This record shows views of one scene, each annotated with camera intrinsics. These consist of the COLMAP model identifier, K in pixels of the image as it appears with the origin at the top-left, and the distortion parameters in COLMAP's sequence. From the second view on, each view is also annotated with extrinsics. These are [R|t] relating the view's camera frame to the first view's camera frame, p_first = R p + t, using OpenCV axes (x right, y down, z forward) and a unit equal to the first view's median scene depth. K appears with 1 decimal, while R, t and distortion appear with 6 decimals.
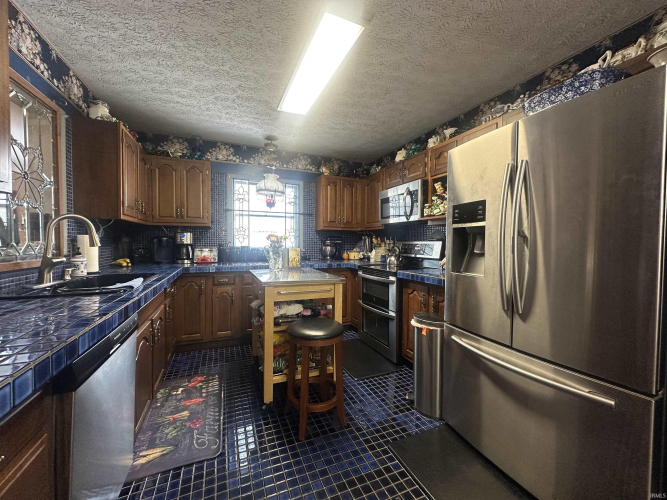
lens RADIAL K [[265.0, 0, 331.3], [0, 265.0, 249.6], [0, 0, 1]] dist [-0.002373, -0.000048]
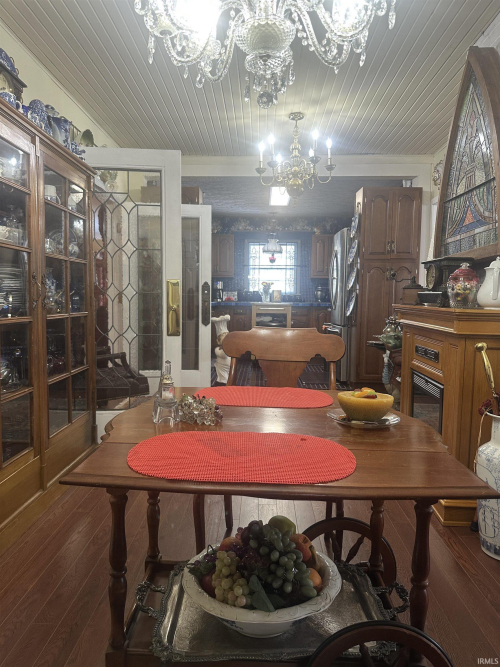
lens RADIAL K [[464.5, 0, 247.6], [0, 464.5, 335.0], [0, 0, 1]] dist [0.020885, -0.042051]
pose [[0.907504, 0.031426, -0.418866, 0.764579], [-0.010758, 0.998609, 0.051614, 0.106790], [0.419906, -0.042334, 0.906580, -1.430966]]
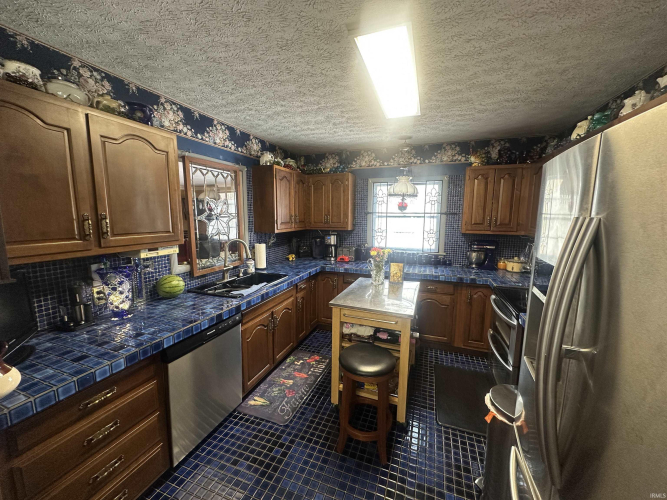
lens RADIAL K [[265.0, 0, 334.0], [0, 265.0, 248.5], [0, 0, 1]] dist [-0.002373, -0.000048]
pose [[0.725508, 0.085874, -0.682835, 0.297120], [-0.015145, 0.993937, 0.108907, -0.136306], [0.688047, -0.068671, 0.722409, 0.122745]]
